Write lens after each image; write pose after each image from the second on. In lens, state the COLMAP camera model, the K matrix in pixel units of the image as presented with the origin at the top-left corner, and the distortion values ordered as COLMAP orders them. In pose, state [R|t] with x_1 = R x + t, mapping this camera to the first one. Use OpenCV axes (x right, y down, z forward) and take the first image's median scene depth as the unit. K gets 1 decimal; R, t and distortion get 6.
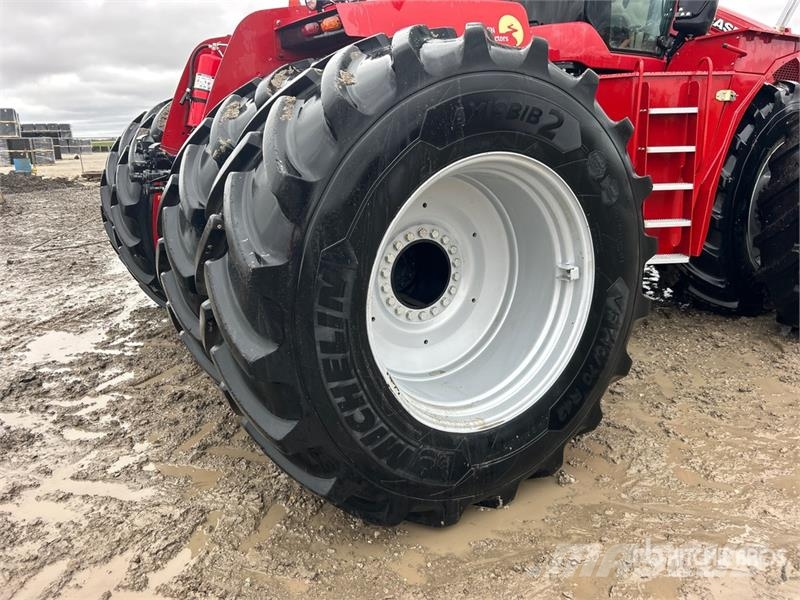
lens RADIAL K [[597.4, 0, 400.0], [0, 597.4, 300.0], [0, 0, 1]] dist [0.049561, -0.054030]
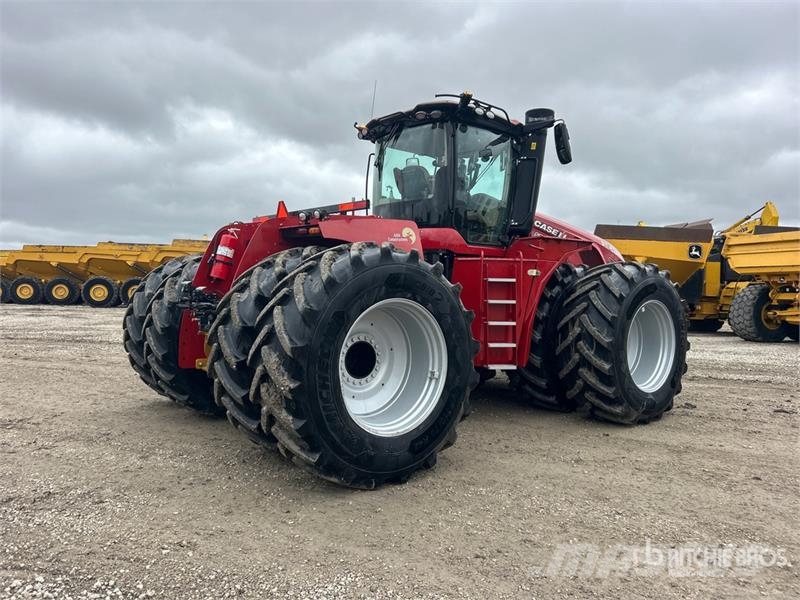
lens RADIAL K [[597.4, 0, 400.0], [0, 597.4, 300.0], [0, 0, 1]] dist [0.049561, -0.054030]
pose [[0.988727, 0.038370, 0.144726, -0.086422], [-0.004103, 0.973187, -0.229979, 0.142741], [-0.149670, 0.226793, 0.962374, -0.617112]]
